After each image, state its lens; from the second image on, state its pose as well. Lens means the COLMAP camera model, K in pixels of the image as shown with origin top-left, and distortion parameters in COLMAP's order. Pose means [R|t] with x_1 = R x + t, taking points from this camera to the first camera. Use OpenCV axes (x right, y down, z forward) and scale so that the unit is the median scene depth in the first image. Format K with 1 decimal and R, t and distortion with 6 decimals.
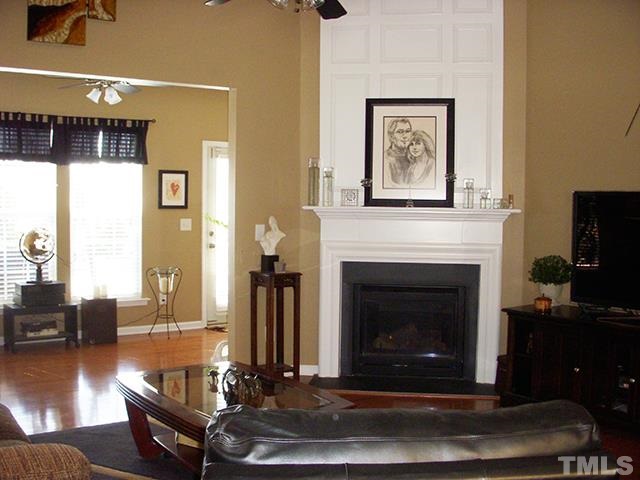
lens RADIAL K [[724.2, 0, 320.0], [0, 724.2, 240.0], [0, 0, 1]] dist [-0.227544, 0.149784]
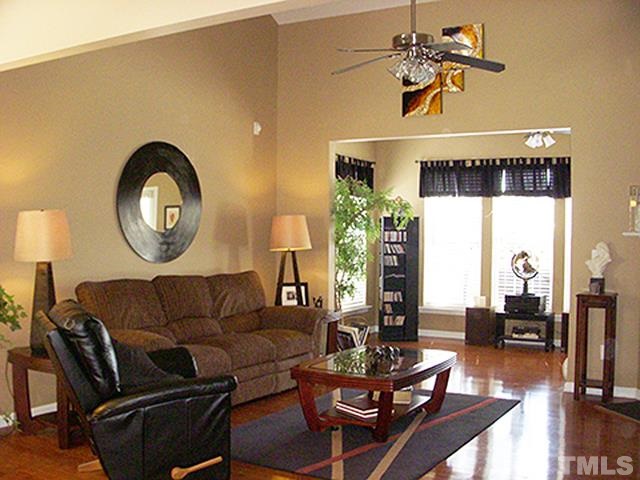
lens RADIAL K [[724.2, 0, 320.0], [0, 724.2, 240.0], [0, 0, 1]] dist [-0.227544, 0.149784]
pose [[0.391492, 0.010760, -0.920119, 0.604765], [-0.053257, 0.998520, -0.010983, -0.002357], [0.918639, 0.053302, 0.391486, 0.173045]]
